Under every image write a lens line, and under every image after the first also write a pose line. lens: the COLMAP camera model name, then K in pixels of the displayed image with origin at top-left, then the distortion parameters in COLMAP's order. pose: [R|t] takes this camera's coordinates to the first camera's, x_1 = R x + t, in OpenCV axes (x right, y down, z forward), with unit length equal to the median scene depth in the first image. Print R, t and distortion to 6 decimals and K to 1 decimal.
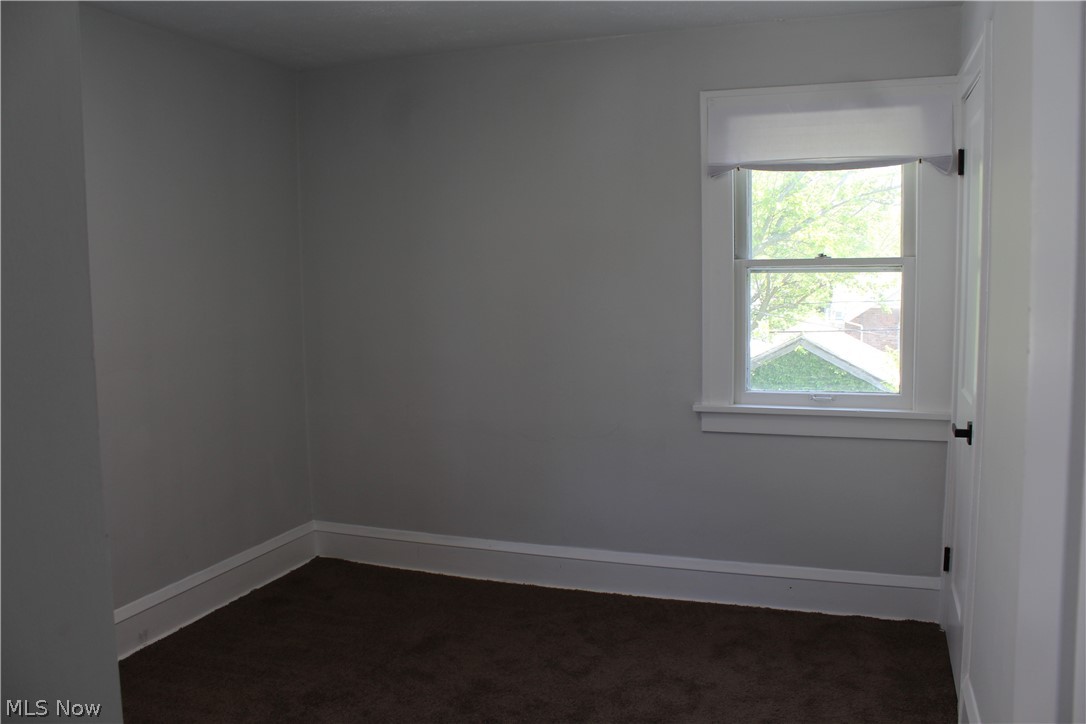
lens RADIAL K [[915.5, 0, 540.0], [0, 915.5, 359.9], [0, 0, 1]] dist [-0.158296, 0.143439]
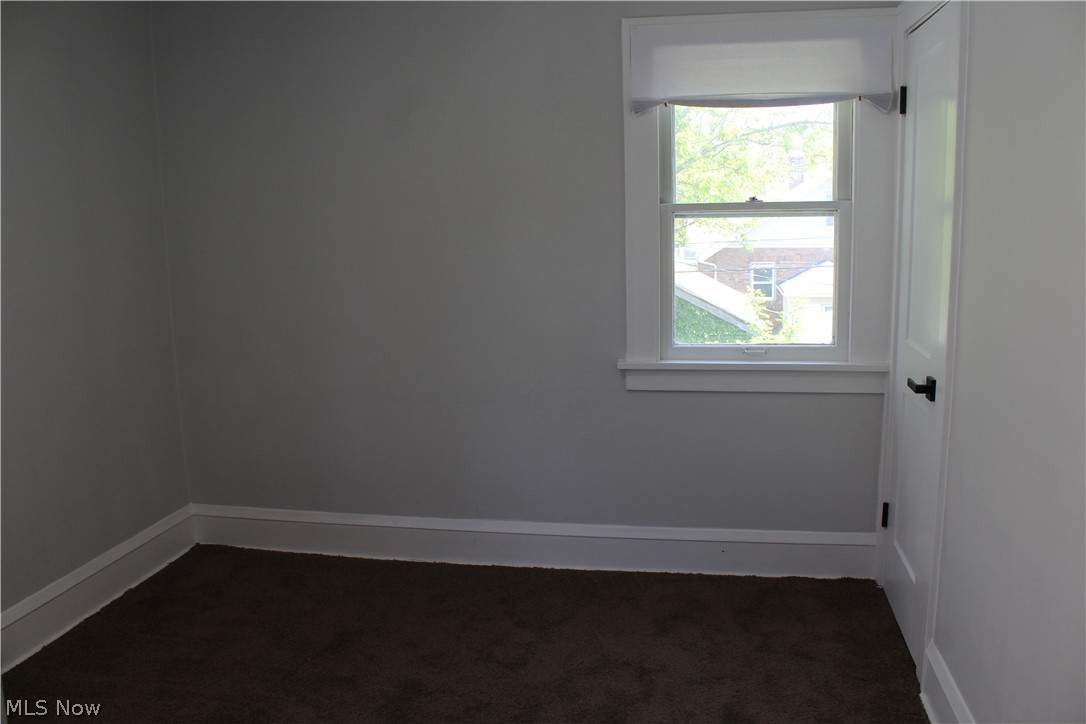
lens RADIAL K [[915.5, 0, 545.3], [0, 915.5, 361.4], [0, 0, 1]] dist [-0.158296, 0.143439]
pose [[0.985138, -0.034327, 0.168303, -0.063602], [0.023442, 0.997528, 0.066241, -0.015485], [-0.170160, -0.061312, 0.983507, 0.106513]]
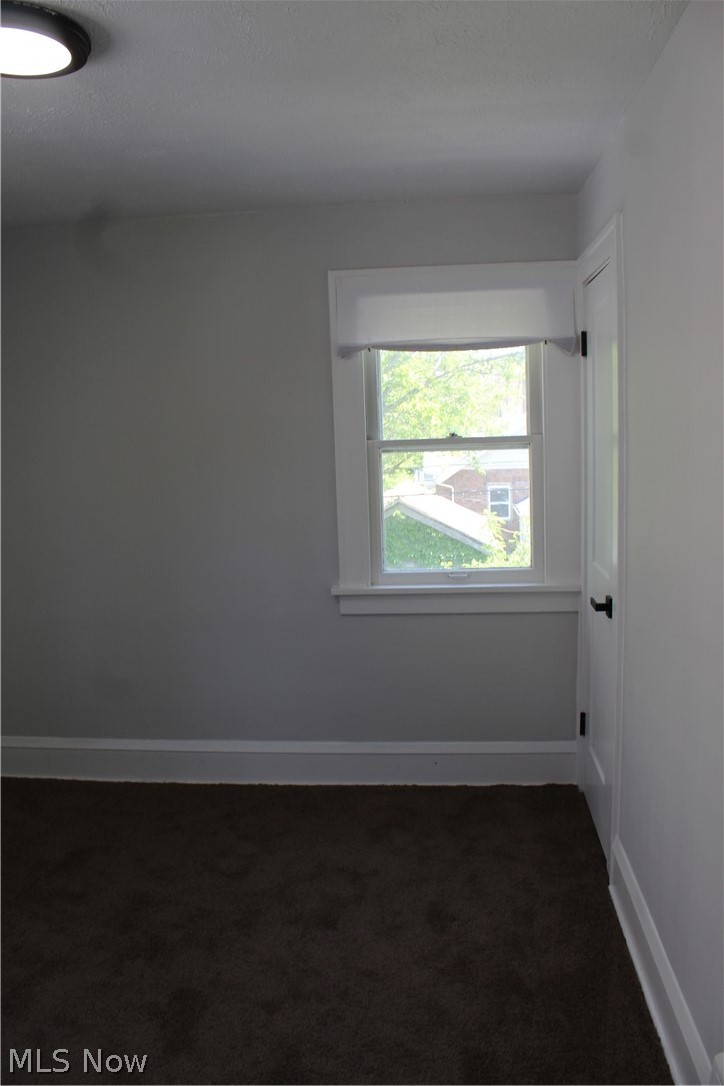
lens RADIAL K [[915.5, 0, 355.0], [0, 915.5, 543.7], [0, 0, 1]] dist [-0.158296, 0.143439]
pose [[0.969851, -0.046825, 0.239159, -0.044513], [0.042259, 0.998814, 0.024186, -0.023639], [-0.240007, -0.013350, 0.970679, 0.032371]]
